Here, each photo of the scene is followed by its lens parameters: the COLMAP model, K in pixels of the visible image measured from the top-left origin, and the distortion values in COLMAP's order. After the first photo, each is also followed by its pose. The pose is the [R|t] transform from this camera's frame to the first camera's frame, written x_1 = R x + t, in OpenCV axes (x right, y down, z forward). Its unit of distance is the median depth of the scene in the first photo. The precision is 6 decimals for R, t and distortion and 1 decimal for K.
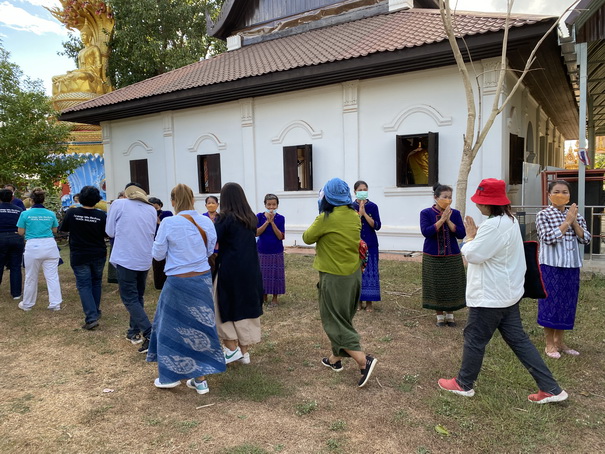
lens RADIAL K [[471.1, 0, 302.5], [0, 471.1, 227.0], [0, 0, 1]] dist [-0.013579, 0.000047]
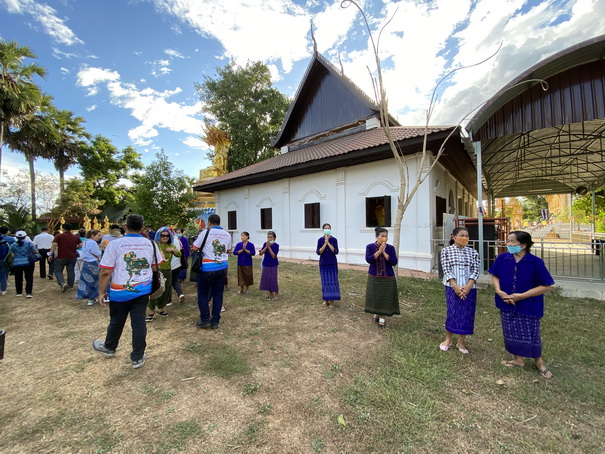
lens RADIAL K [[248.4, 0, 302.5], [0, 248.4, 227.0], [0, 0, 1]] dist [0.001759, -0.020927]
pose [[0.993403, 0.009437, -0.114289, 0.069095], [-0.018444, 0.996782, -0.078008, -0.010817], [0.113185, 0.079601, 0.990380, 0.073847]]
